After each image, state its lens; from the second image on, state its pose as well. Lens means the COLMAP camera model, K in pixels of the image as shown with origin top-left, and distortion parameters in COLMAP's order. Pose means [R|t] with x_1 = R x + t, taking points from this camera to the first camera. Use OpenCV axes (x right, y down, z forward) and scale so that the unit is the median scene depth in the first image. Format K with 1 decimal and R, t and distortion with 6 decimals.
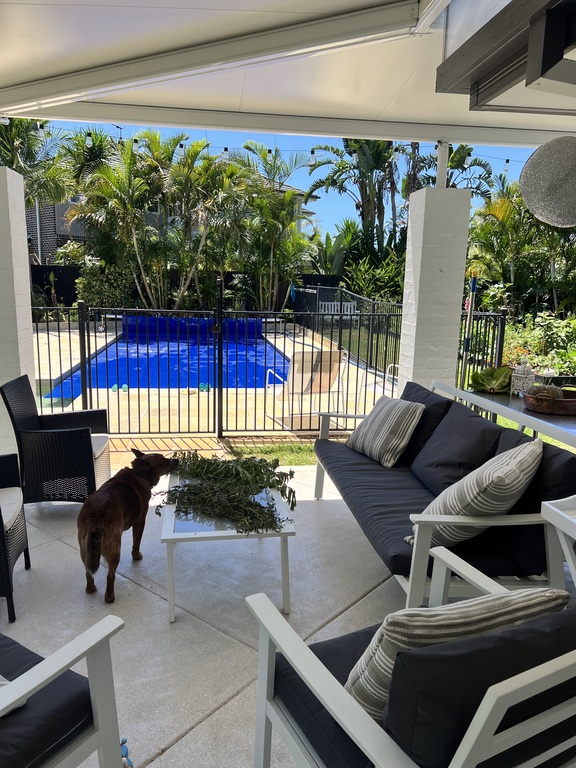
lens RADIAL K [[580.5, 0, 289.9], [0, 580.5, 384.2], [0, 0, 1]] dist [0.073046, 0.004049]
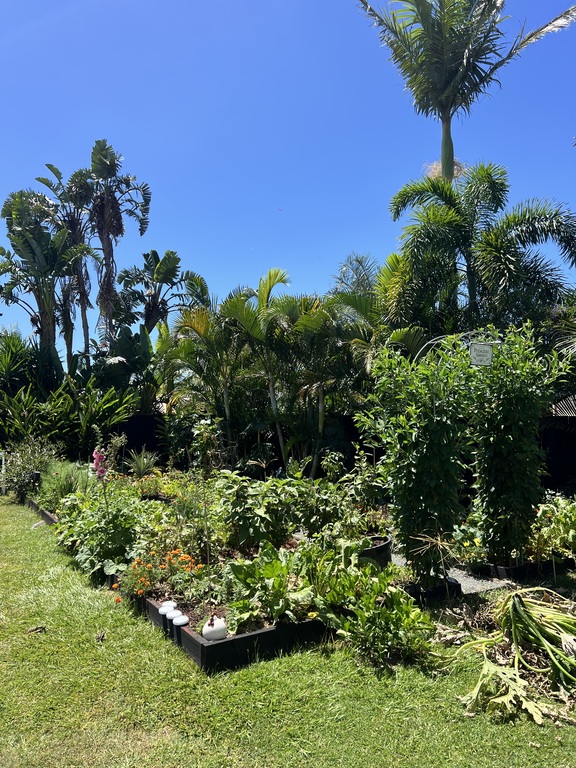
lens RADIAL K [[580.5, 0, 287.5], [0, 580.5, 384.2], [0, 0, 1]] dist [0.073046, 0.004049]
pose [[0.929667, -0.009517, 0.368278, 0.182307], [0.094316, 0.972499, -0.212955, -0.050823], [-0.356123, 0.232711, 0.904998, 0.307540]]
